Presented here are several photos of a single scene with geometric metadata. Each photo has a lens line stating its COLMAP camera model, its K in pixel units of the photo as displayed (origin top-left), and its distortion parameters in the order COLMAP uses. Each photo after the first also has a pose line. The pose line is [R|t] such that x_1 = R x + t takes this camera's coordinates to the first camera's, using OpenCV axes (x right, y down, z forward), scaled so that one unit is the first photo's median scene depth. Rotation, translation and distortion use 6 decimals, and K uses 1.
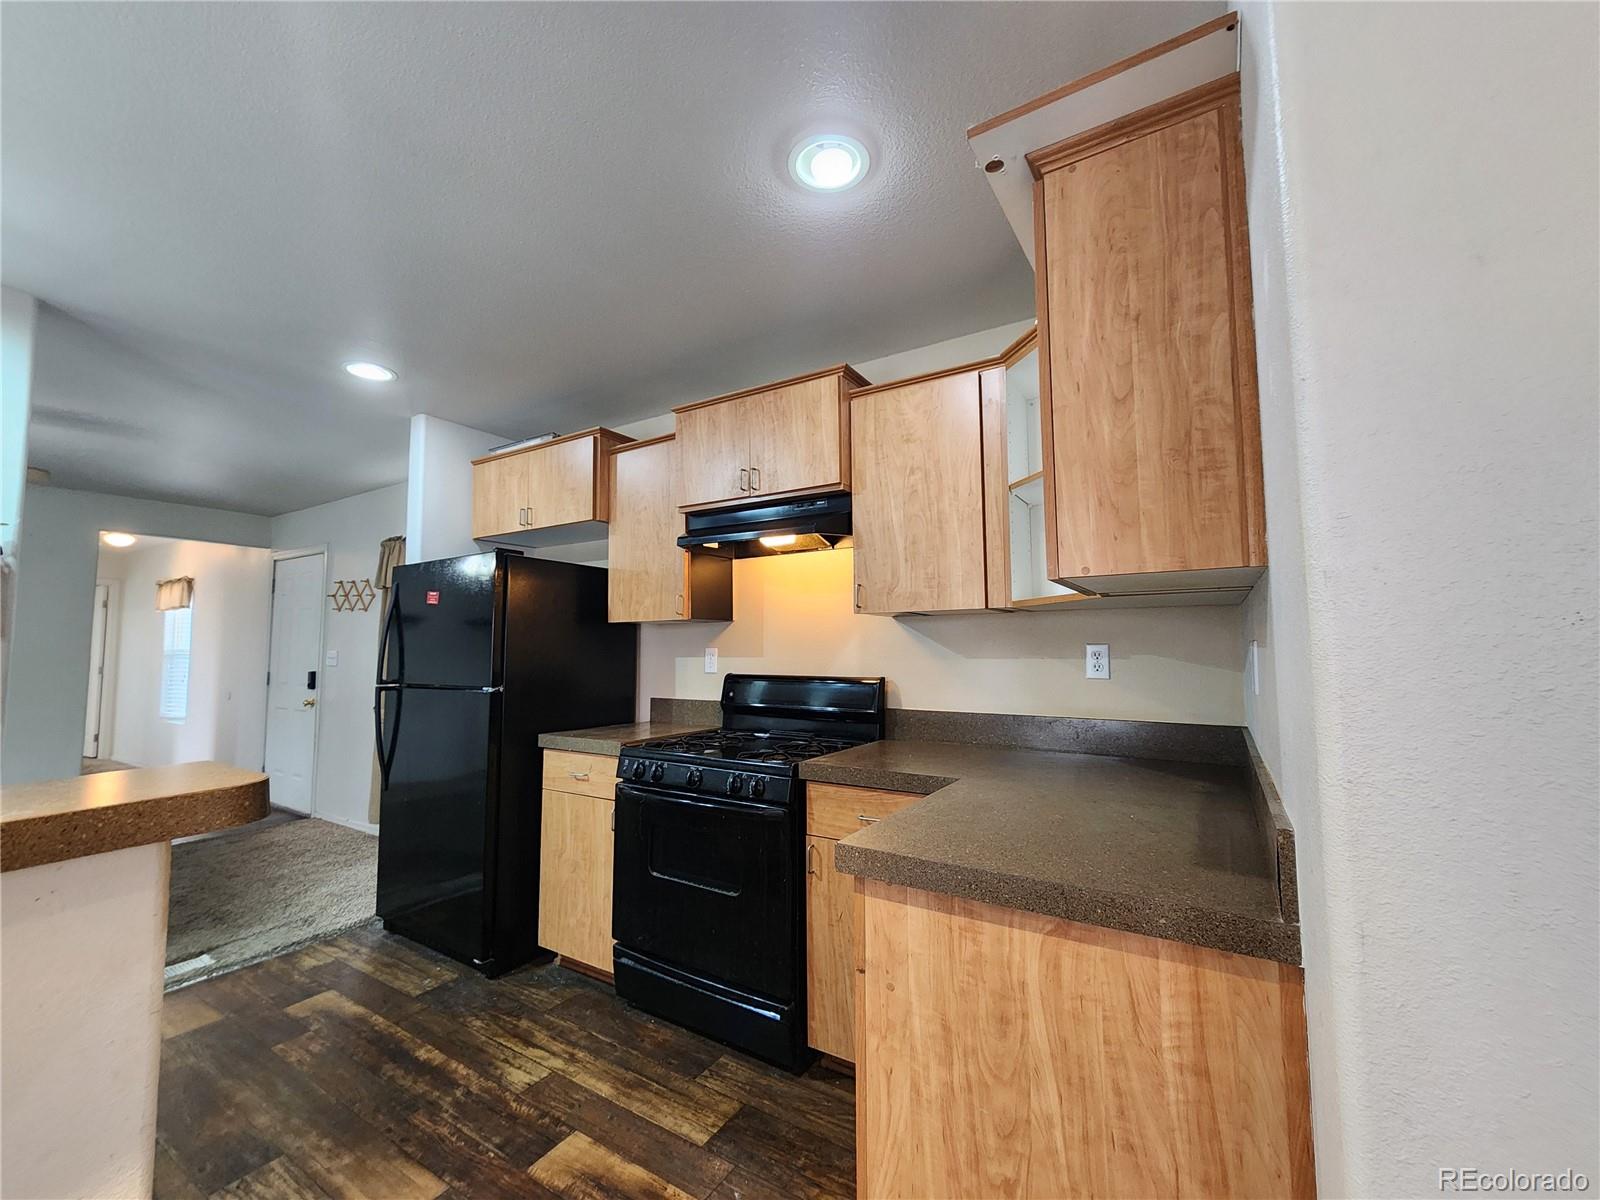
lens RADIAL K [[656.2, 0, 794.9], [0, 656.2, 594.1], [0, 0, 1]] dist [-0.001476, 0.001305]
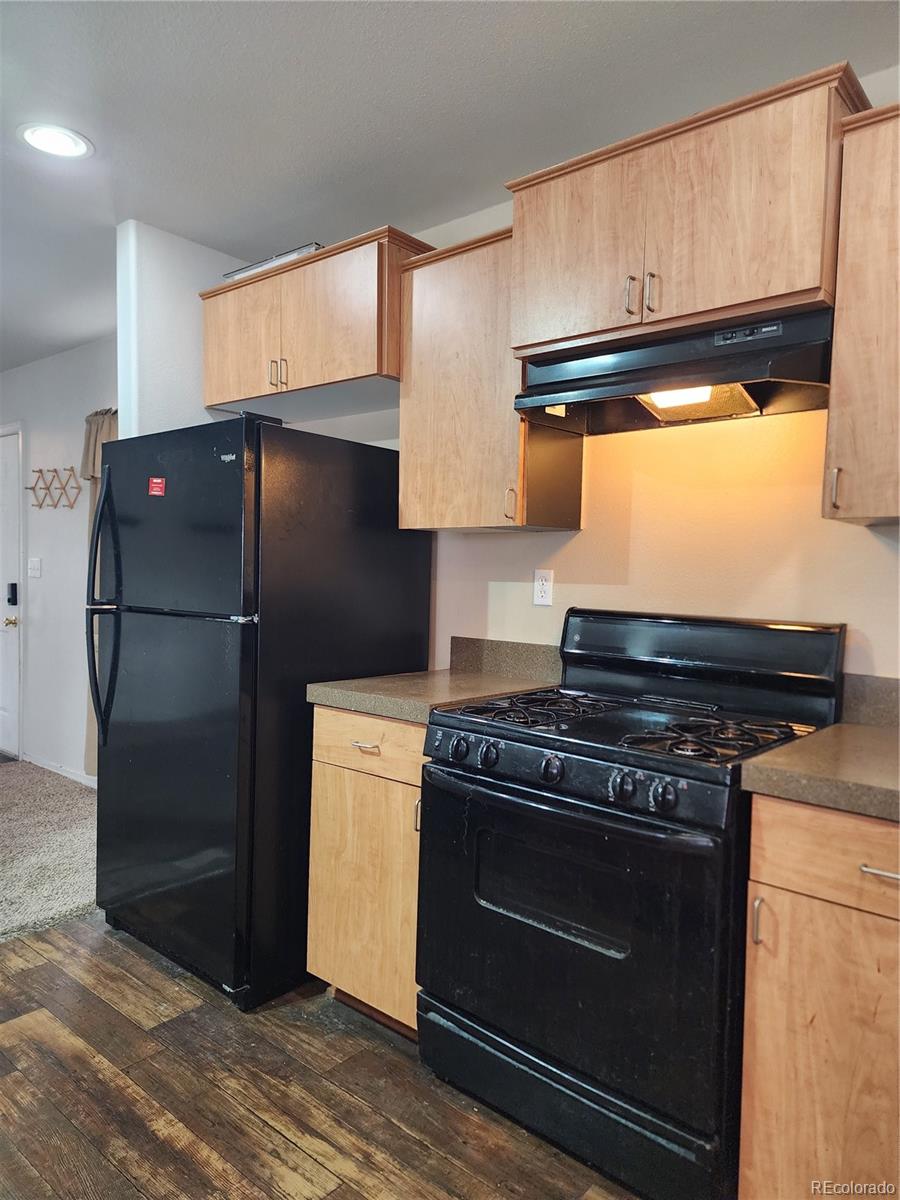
lens RADIAL K [[803.9, 0, 453.5], [0, 803.9, 602.1], [0, 0, 1]] dist [0.059178, -0.035522]
pose [[0.989227, 0.034851, -0.142179, -0.122524], [-0.017355, 0.992318, 0.122489, 0.019068], [0.145355, -0.118702, 0.982233, 0.197900]]
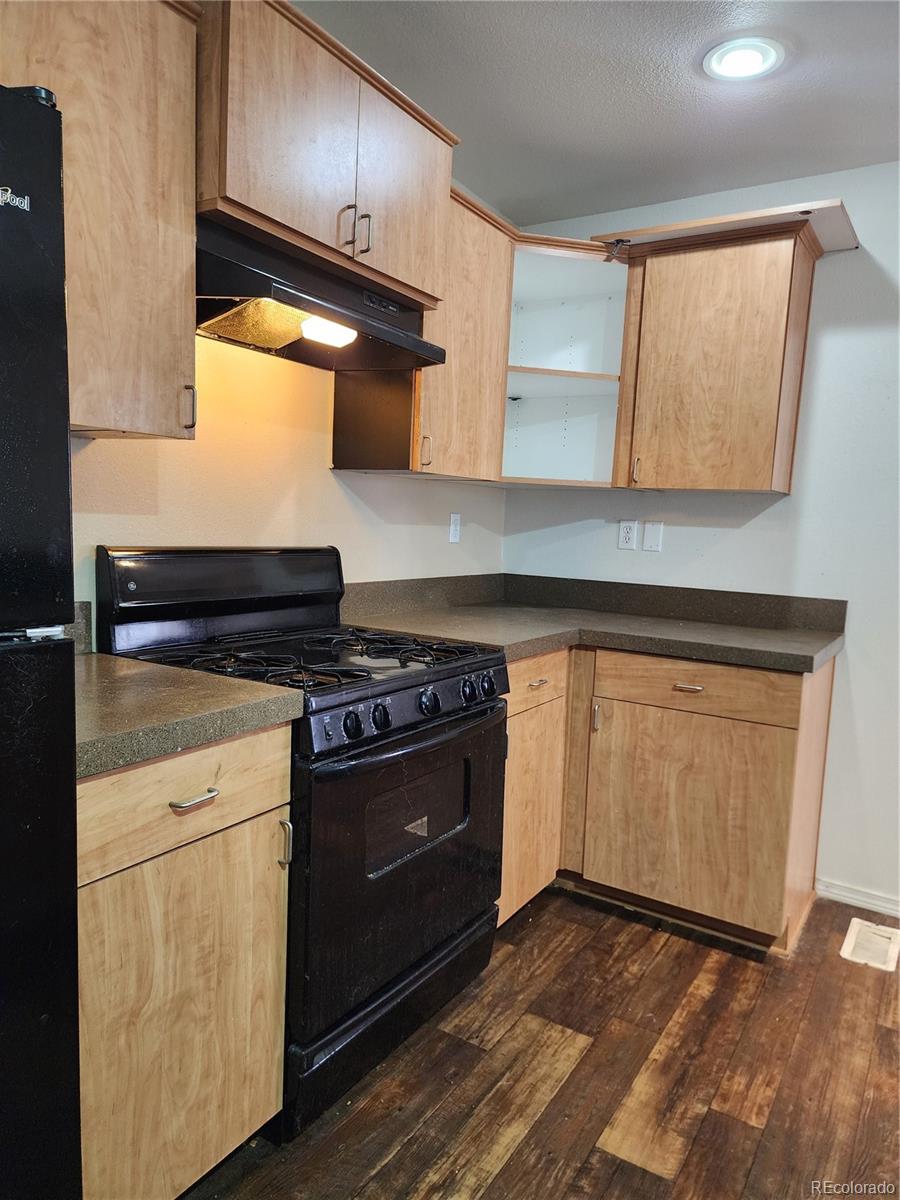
lens RADIAL K [[803.9, 0, 449.7], [0, 803.9, 605.8], [0, 0, 1]] dist [0.059178, -0.035522]
pose [[-0.003398, -0.102531, 0.994724, -0.848635], [-0.130532, 0.986264, 0.101213, 0.081519], [-0.991438, -0.129499, -0.016735, 0.877967]]
